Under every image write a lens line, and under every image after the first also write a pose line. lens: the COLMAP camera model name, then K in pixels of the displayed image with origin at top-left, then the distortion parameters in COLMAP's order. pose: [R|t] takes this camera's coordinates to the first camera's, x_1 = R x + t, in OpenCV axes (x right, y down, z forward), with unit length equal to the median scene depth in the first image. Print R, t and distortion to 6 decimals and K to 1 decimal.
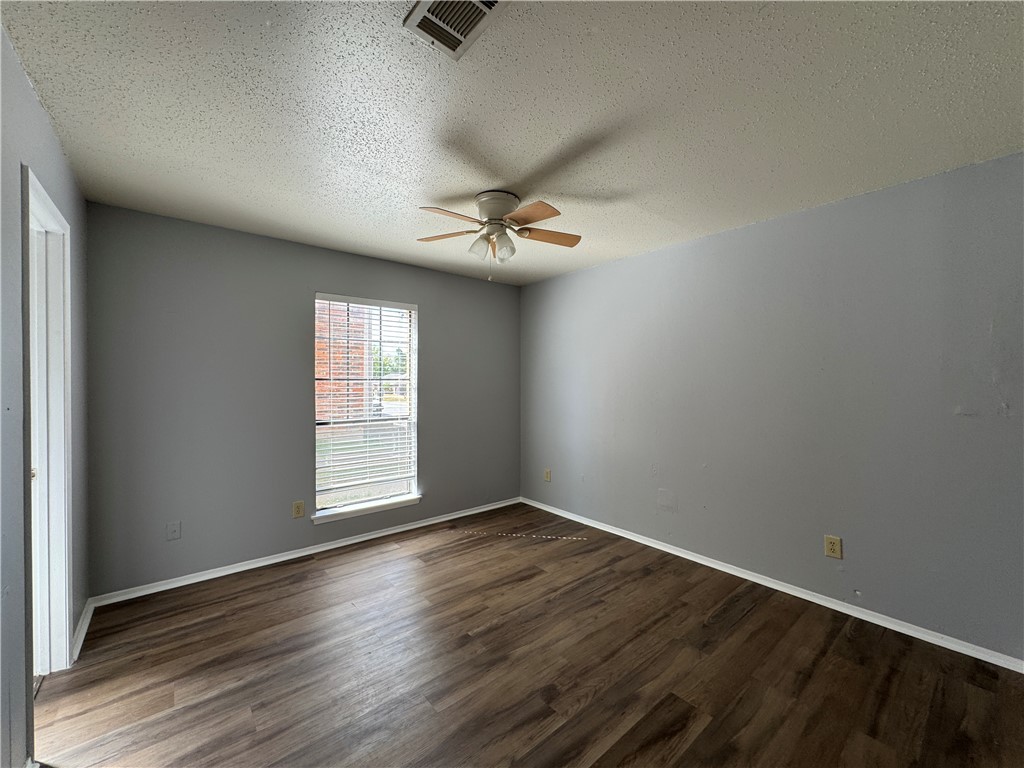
lens RADIAL K [[408.4, 0, 511.6], [0, 408.4, 383.8], [0, 0, 1]] dist [-0.003434, 0.000270]
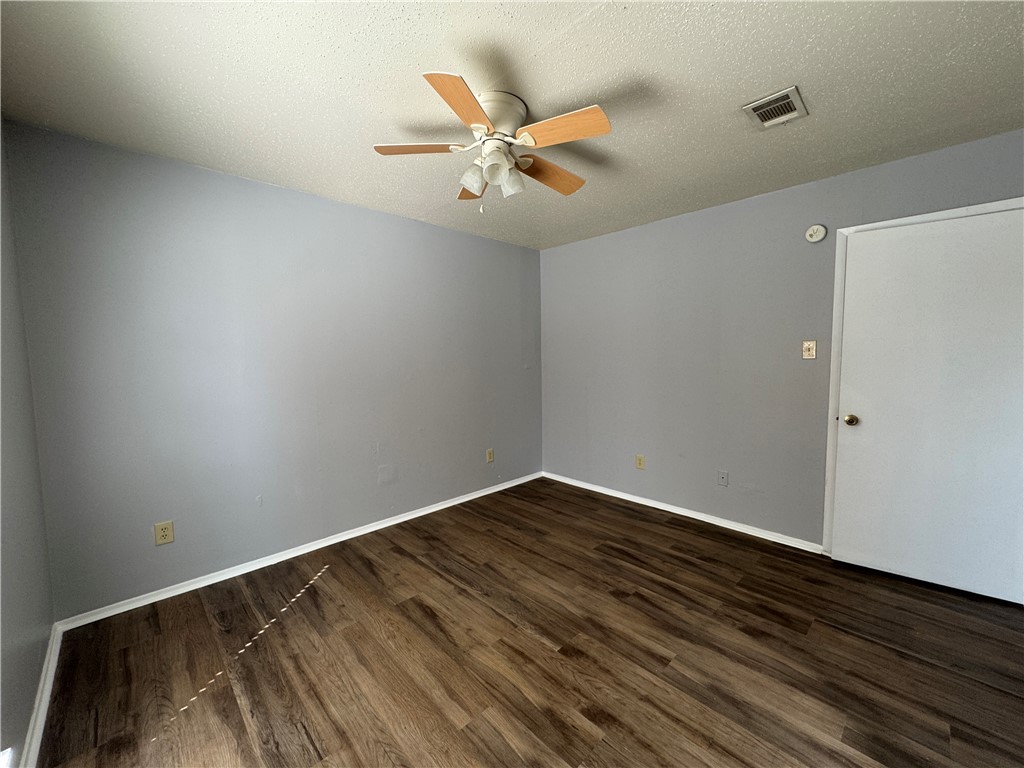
lens RADIAL K [[408.4, 0, 511.6], [0, 408.4, 383.8], [0, 0, 1]] dist [-0.003434, 0.000270]
pose [[-0.070749, -0.075103, 0.994663, -0.711582], [0.015957, 0.996949, 0.076411, -0.004837], [-0.997366, 0.021278, -0.069335, 0.902977]]
